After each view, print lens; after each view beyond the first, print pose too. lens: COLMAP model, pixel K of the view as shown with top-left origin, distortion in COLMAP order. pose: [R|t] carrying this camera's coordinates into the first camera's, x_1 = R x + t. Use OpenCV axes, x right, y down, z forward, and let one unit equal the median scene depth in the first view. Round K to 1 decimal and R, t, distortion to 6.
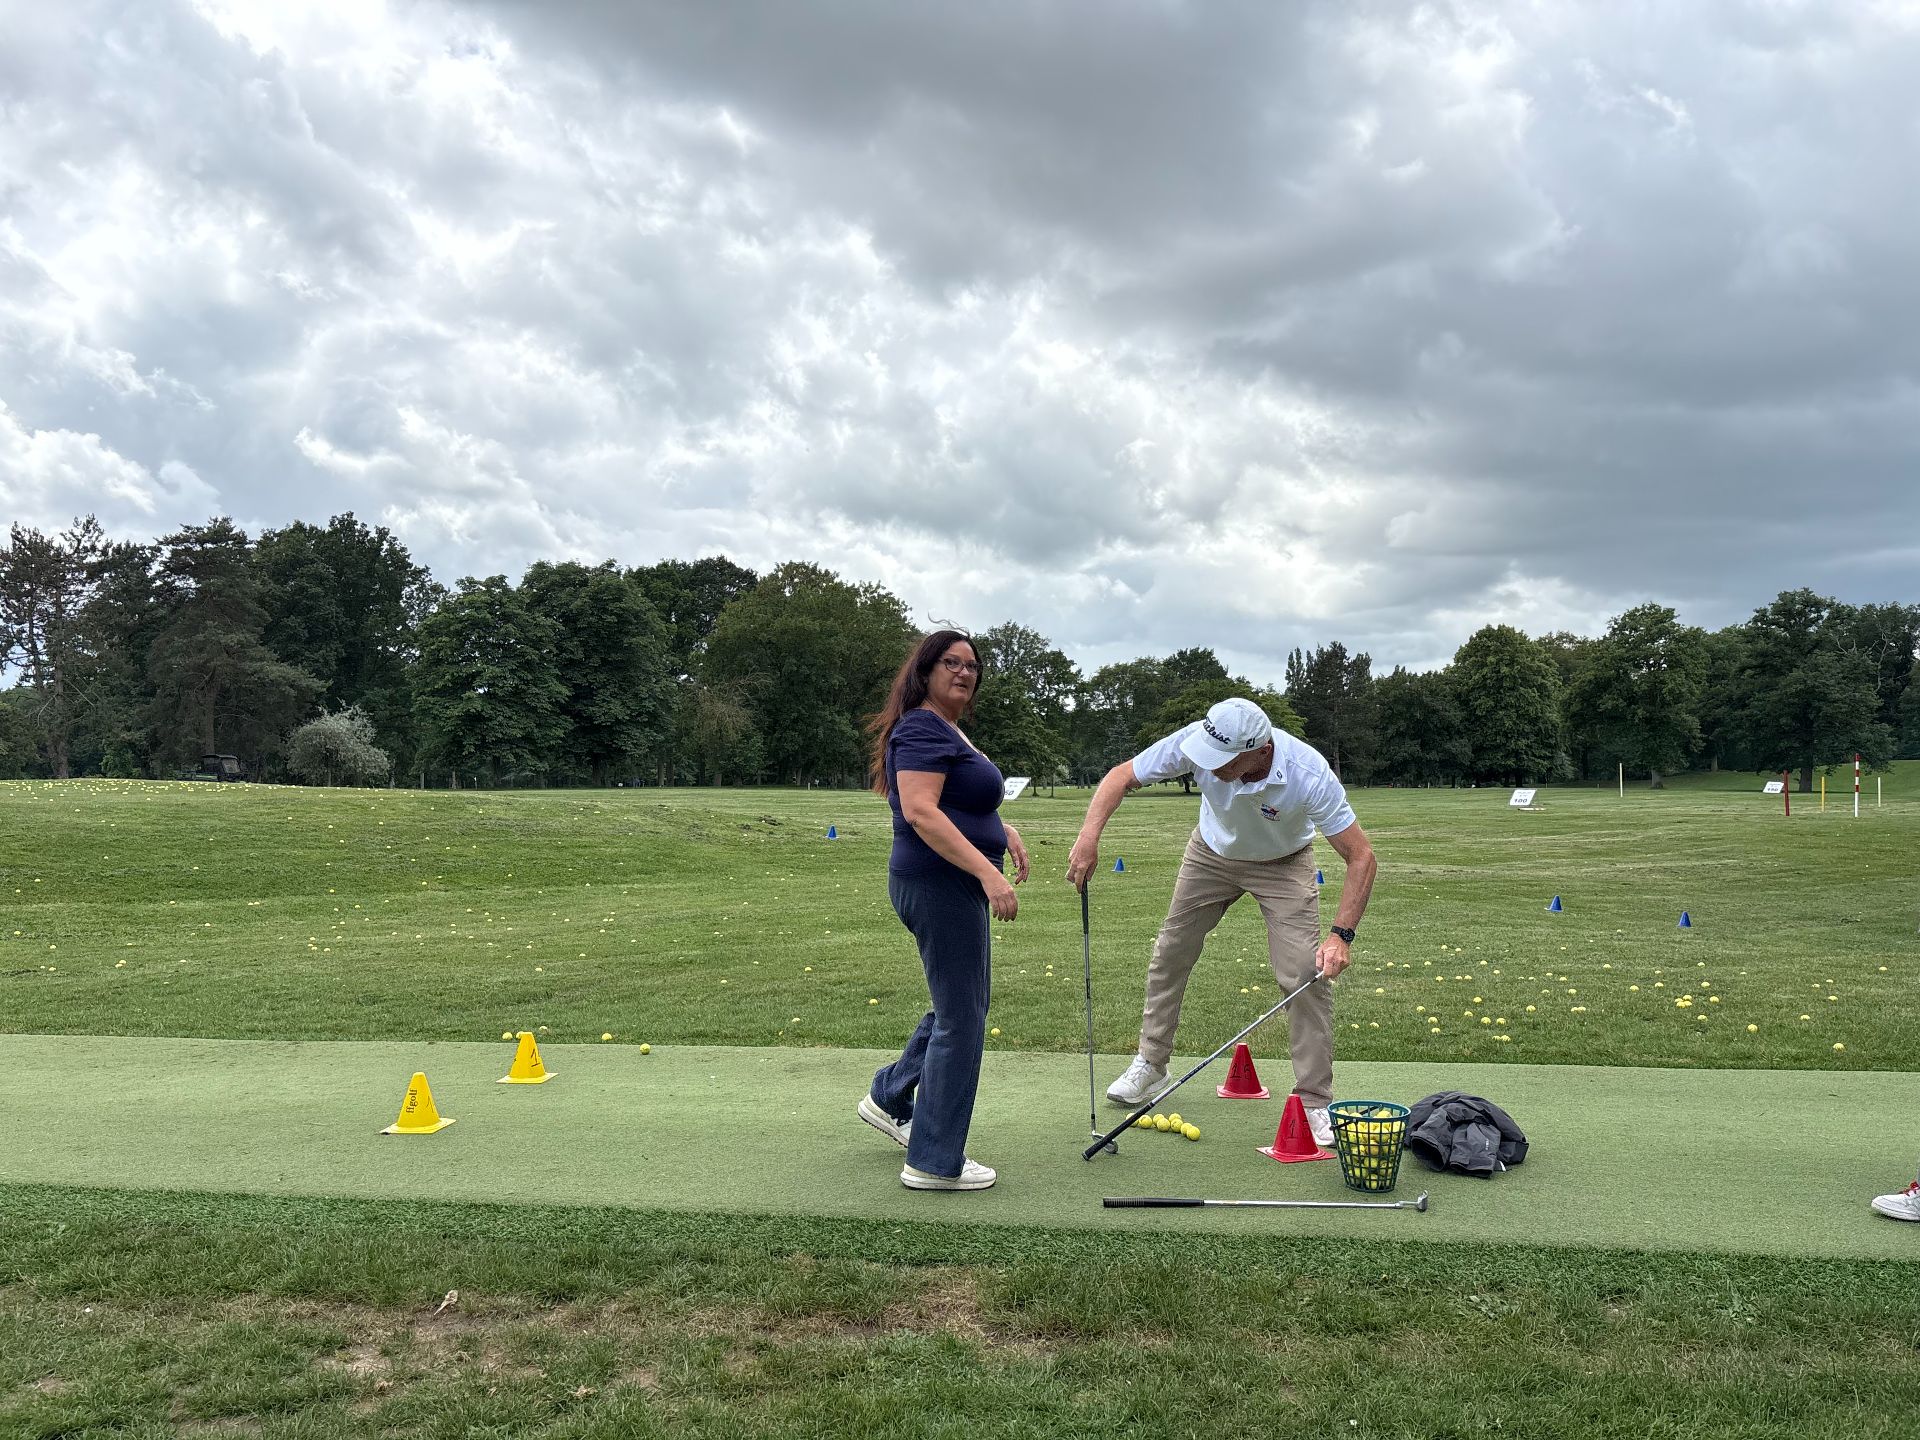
lens RADIAL K [[1404.9, 0, 969.5], [0, 1404.9, 733.5], [0, 0, 1]] dist [0.053991, -0.042488]
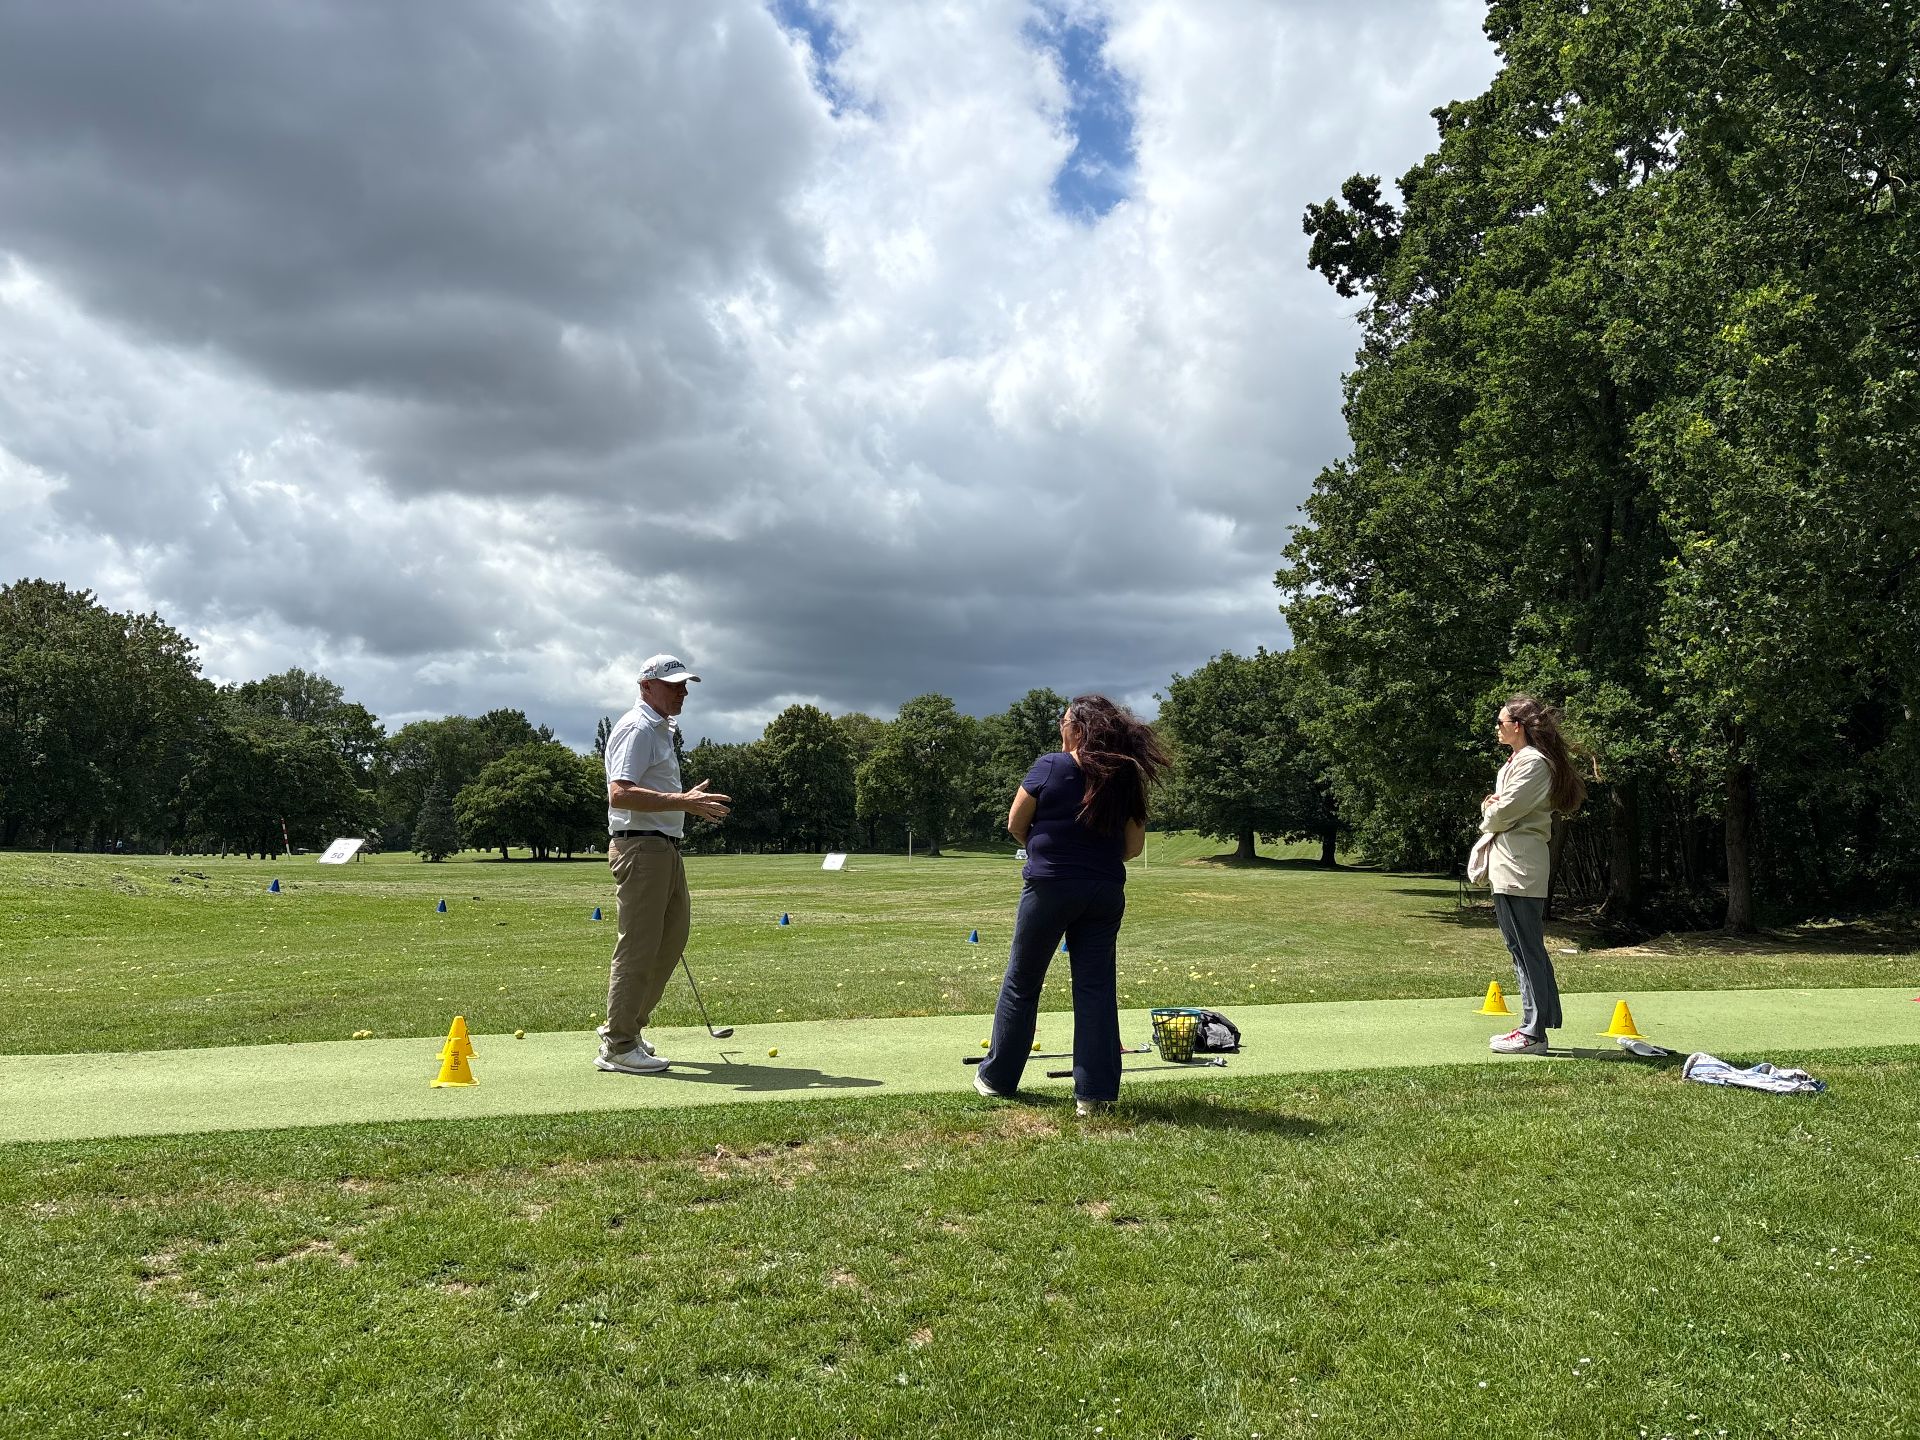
lens RADIAL K [[1404.9, 0, 957.2], [0, 1404.9, 730.5], [0, 0, 1]] dist [0.053991, -0.042488]
pose [[0.887179, 0.047628, 0.458961, -0.329005], [-0.024373, 0.998107, -0.056464, 0.024240], [-0.460781, 0.038908, 0.886660, -0.142958]]
